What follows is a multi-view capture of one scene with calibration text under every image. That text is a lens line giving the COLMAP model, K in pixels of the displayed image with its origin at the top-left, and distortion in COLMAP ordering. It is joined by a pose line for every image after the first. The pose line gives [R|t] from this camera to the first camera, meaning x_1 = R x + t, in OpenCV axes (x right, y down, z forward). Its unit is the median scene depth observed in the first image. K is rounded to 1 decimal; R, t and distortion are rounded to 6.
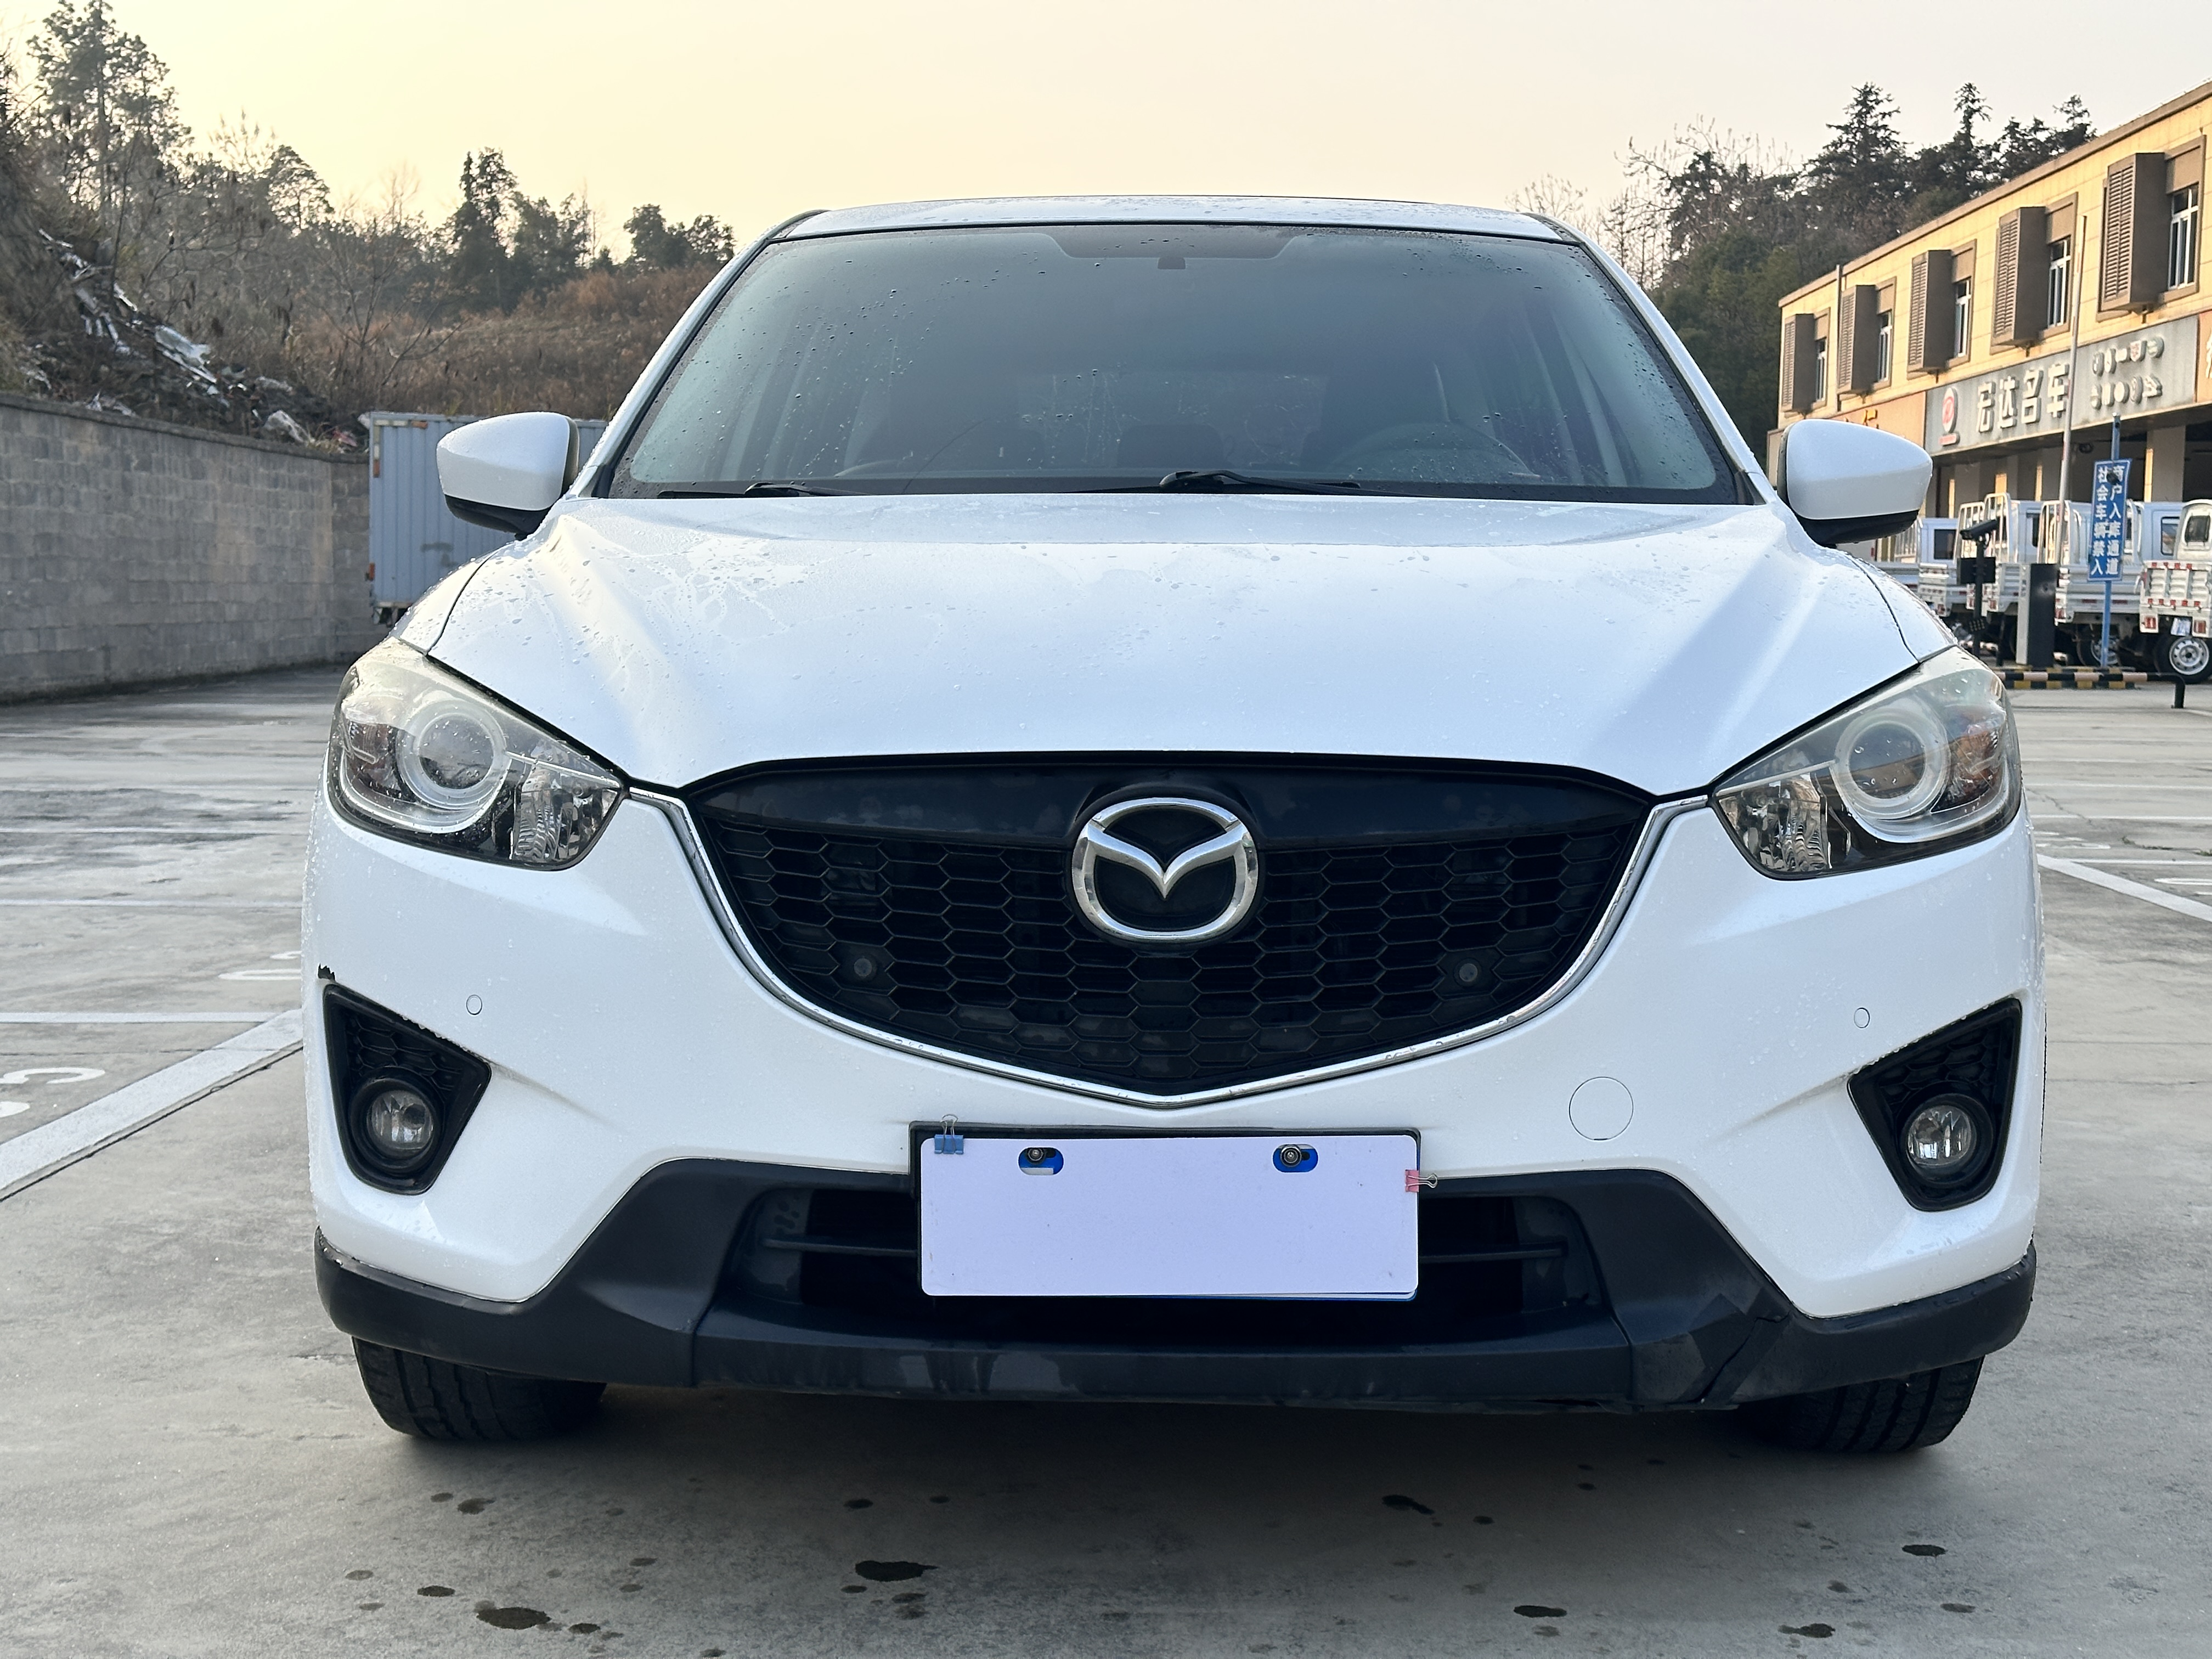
lens RADIAL K [[3034.4, 0, 1105.9], [0, 3034.4, 816.2], [0, 0, 1]] dist [0.109030, 0.000000]
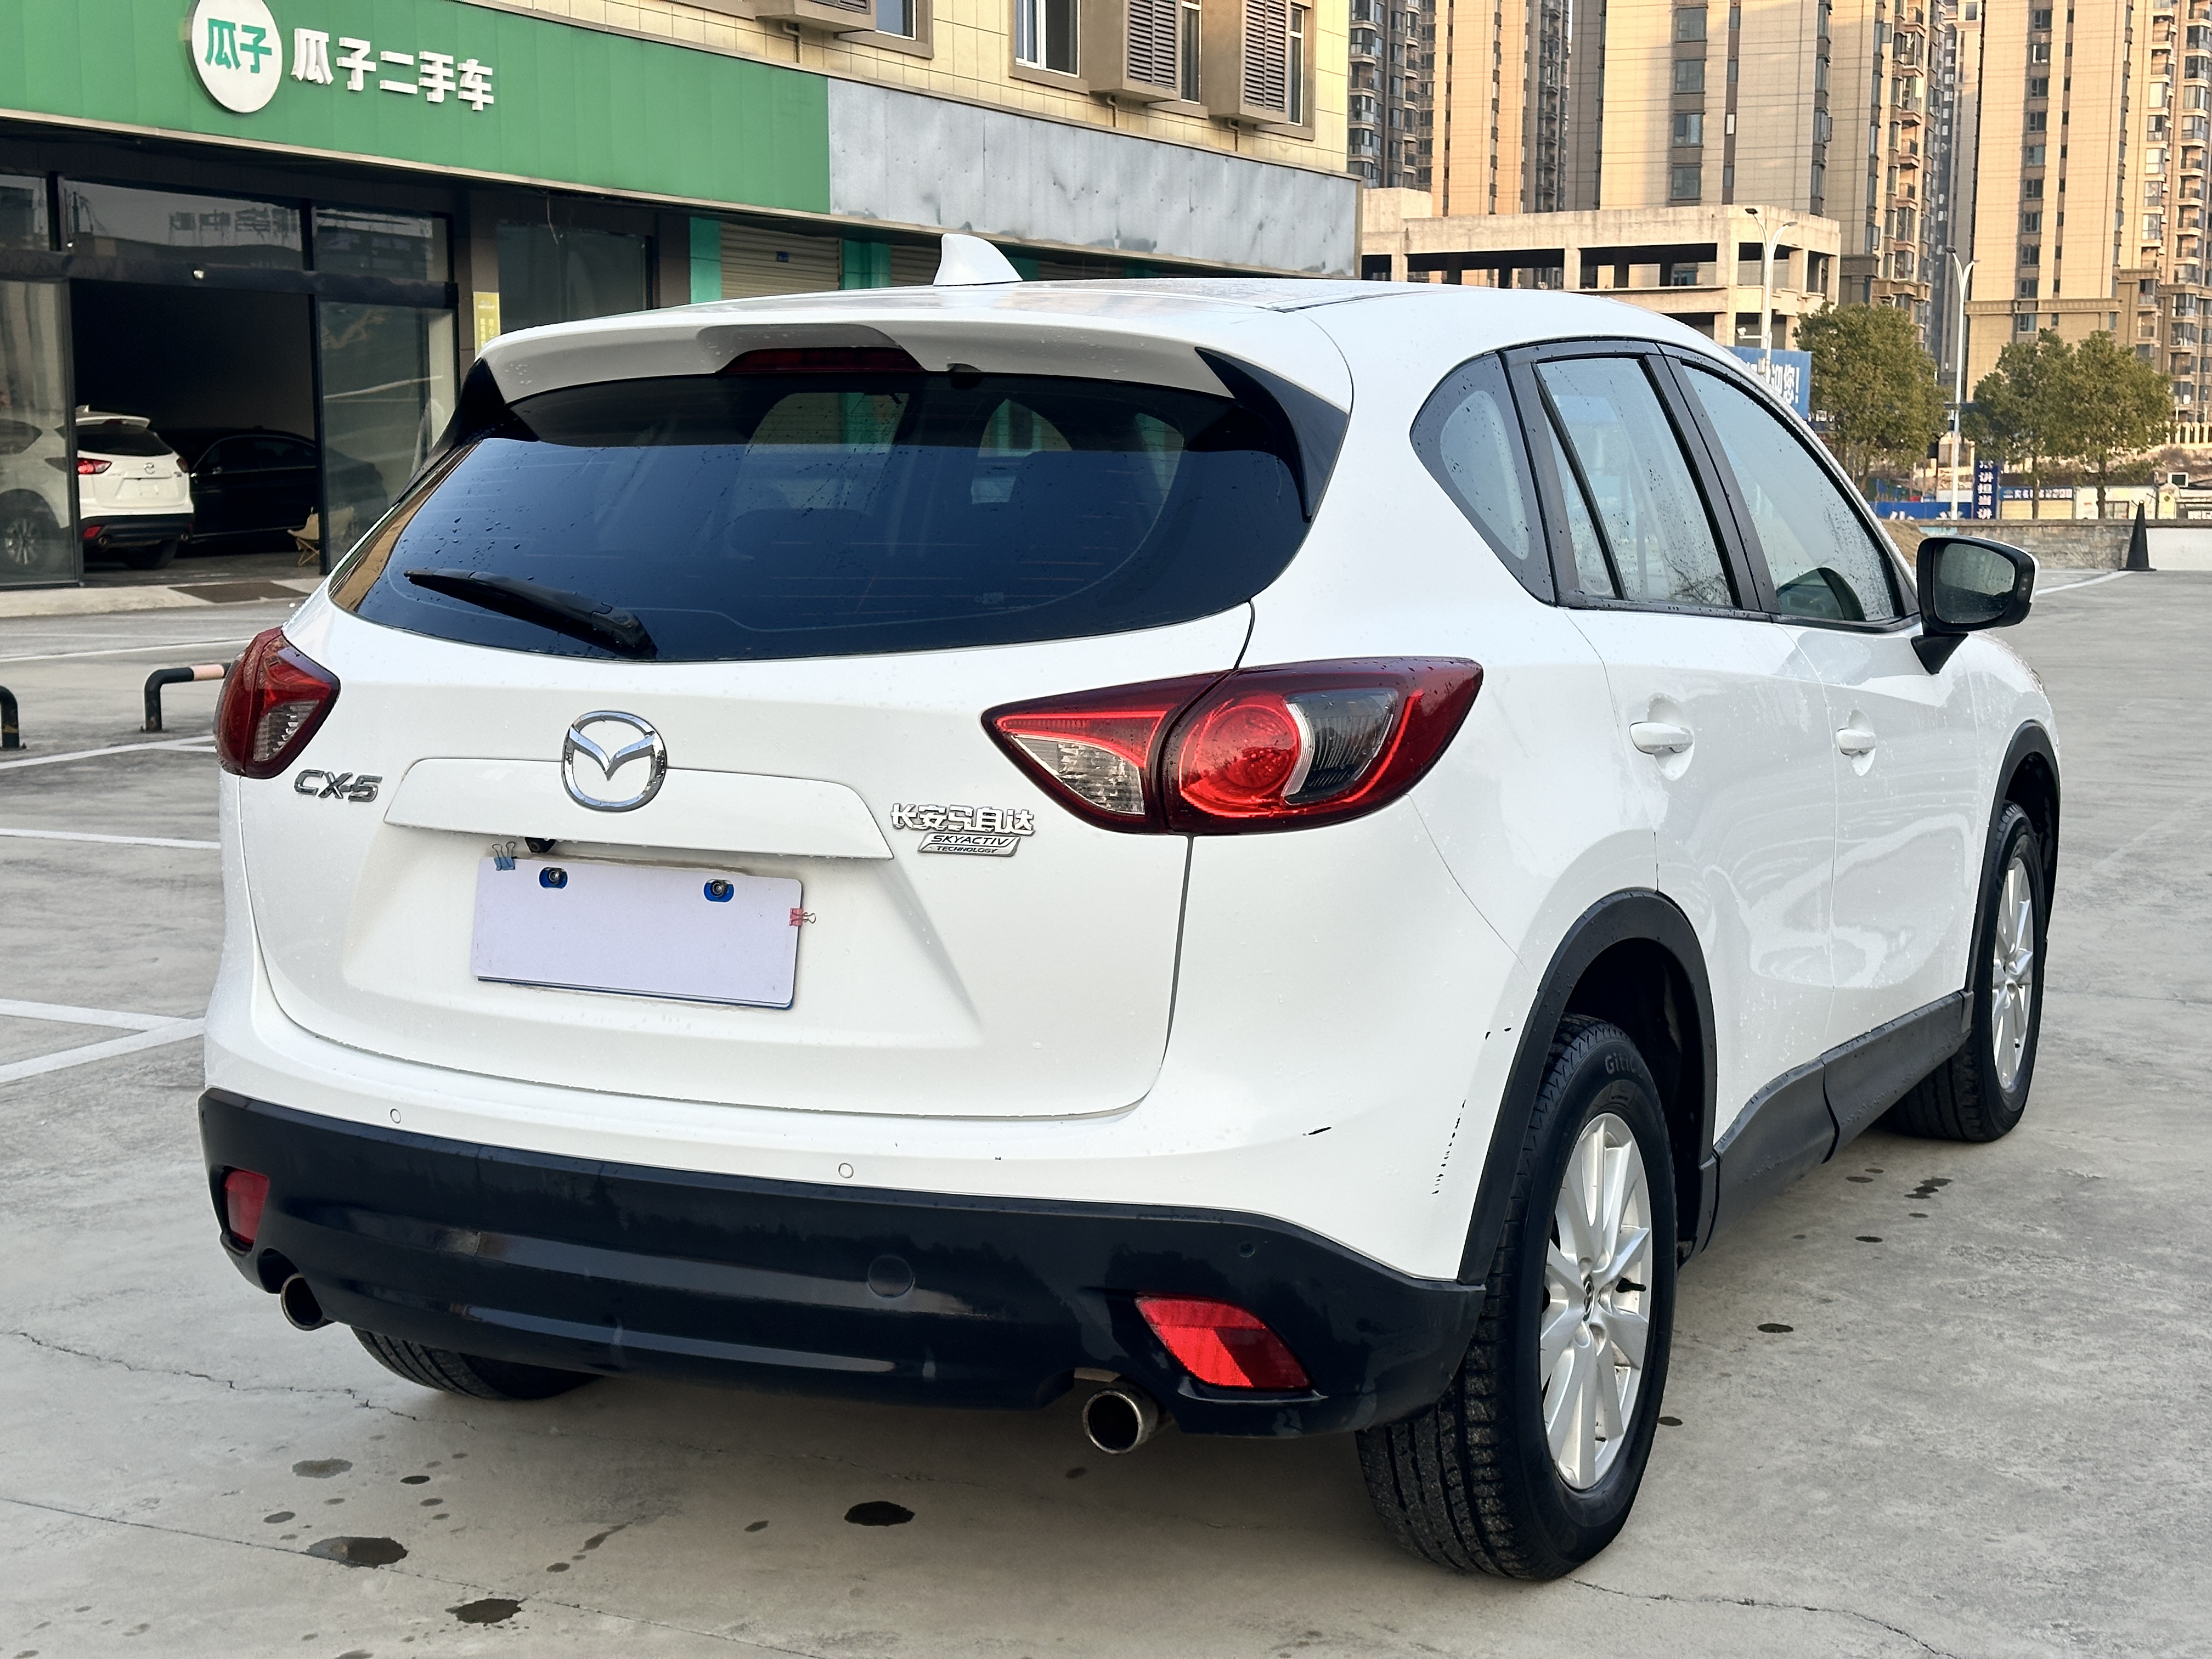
lens RADIAL K [[3034.4, 0, 1103.1], [0, 3034.4, 831.7], [0, 0, 1]] dist [0.109030, 0.000000]
pose [[-0.899454, -0.059733, 0.432915, -0.617768], [0.026922, 0.981159, 0.191315, -0.383838], [-0.436186, 0.183734, -0.880899, 3.326561]]
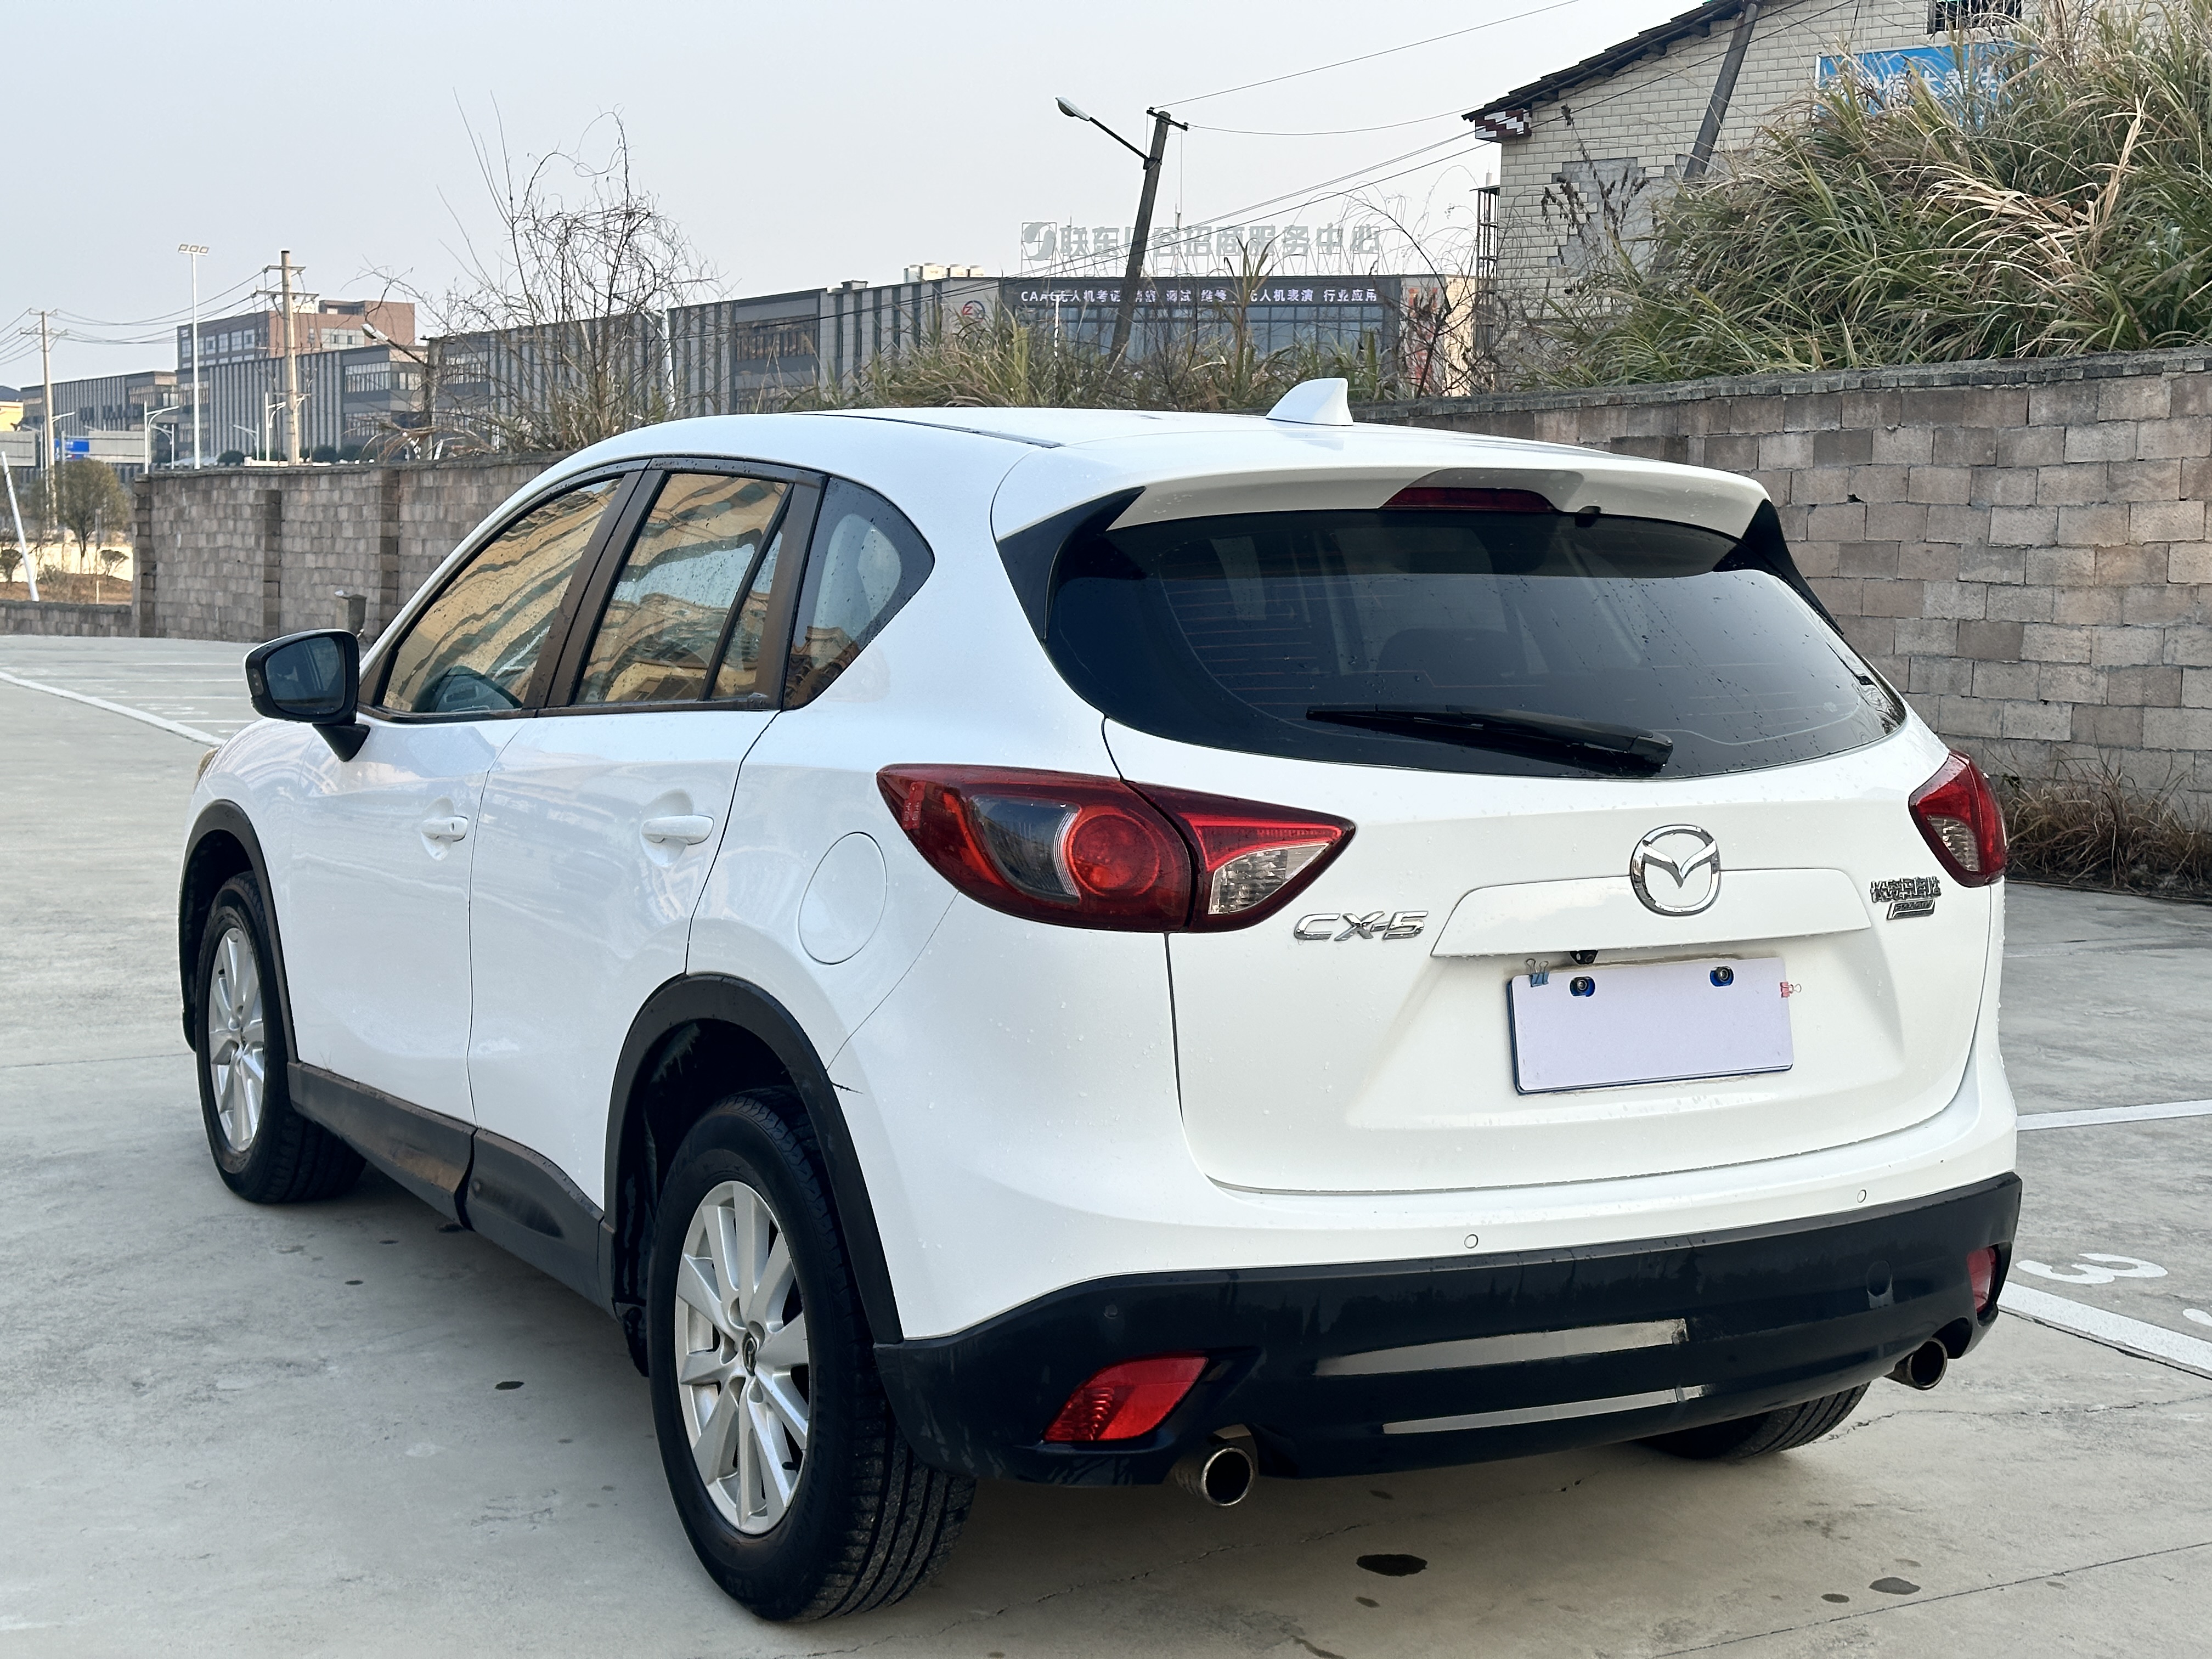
lens RADIAL K [[3034.4, 0, 1089.7], [0, 3034.4, 815.9], [0, 0, 1]] dist [0.109030, 0.000000]
pose [[-0.866490, 0.030118, -0.498285, 0.884452], [-0.055488, 0.986182, 0.156099, -0.401189], [0.496101, 0.162907, -0.852846, 3.344231]]
